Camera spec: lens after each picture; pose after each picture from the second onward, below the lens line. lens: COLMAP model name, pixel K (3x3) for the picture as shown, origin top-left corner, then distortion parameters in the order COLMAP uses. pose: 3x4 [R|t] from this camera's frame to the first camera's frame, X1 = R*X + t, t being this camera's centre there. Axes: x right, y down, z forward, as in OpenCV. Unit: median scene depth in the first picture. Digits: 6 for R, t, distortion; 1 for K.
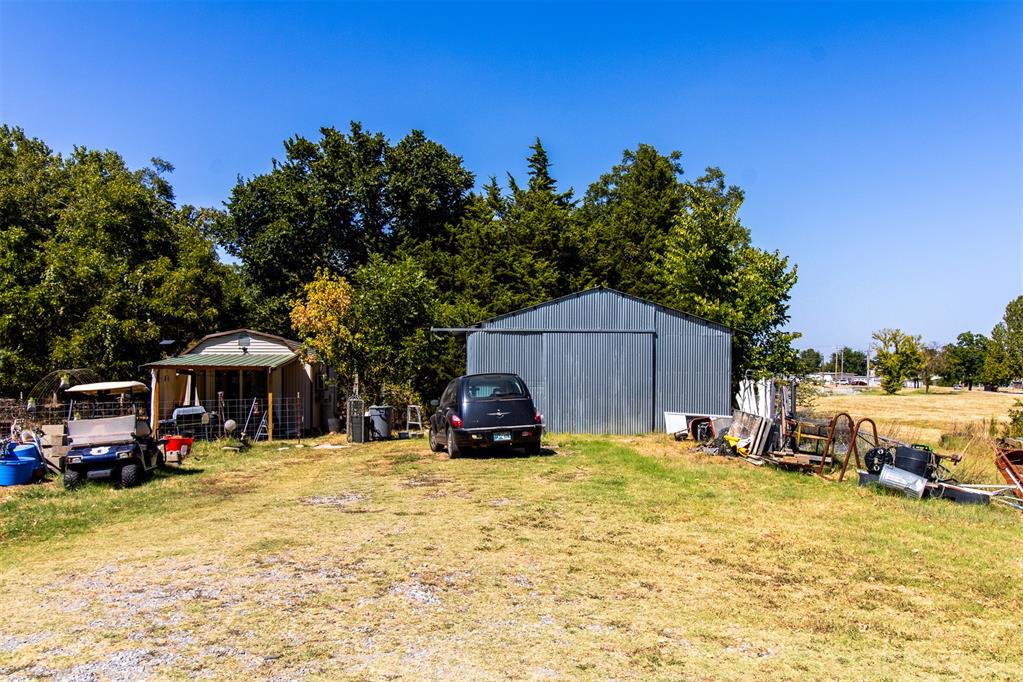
lens RADIAL K [[852.3, 0, 511.7], [0, 852.3, 371.9], [0, 0, 1]] dist [0.006792, -0.005233]
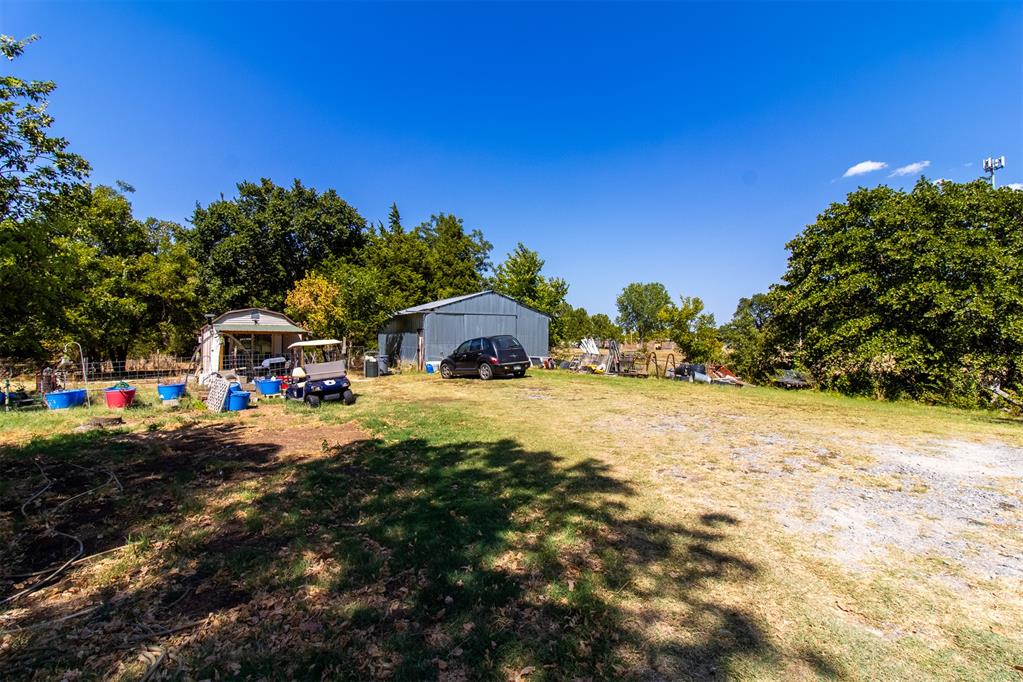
lens RADIAL K [[493.0, 0, 512.2], [0, 493.0, 327.3], [0, 0, 1]] dist [0.000701, 0.000526]
pose [[0.871961, 0.008984, 0.489493, -0.285437], [0.002972, 0.999716, -0.023642, 0.005385], [-0.489567, 0.022069, 0.871686, 0.010040]]
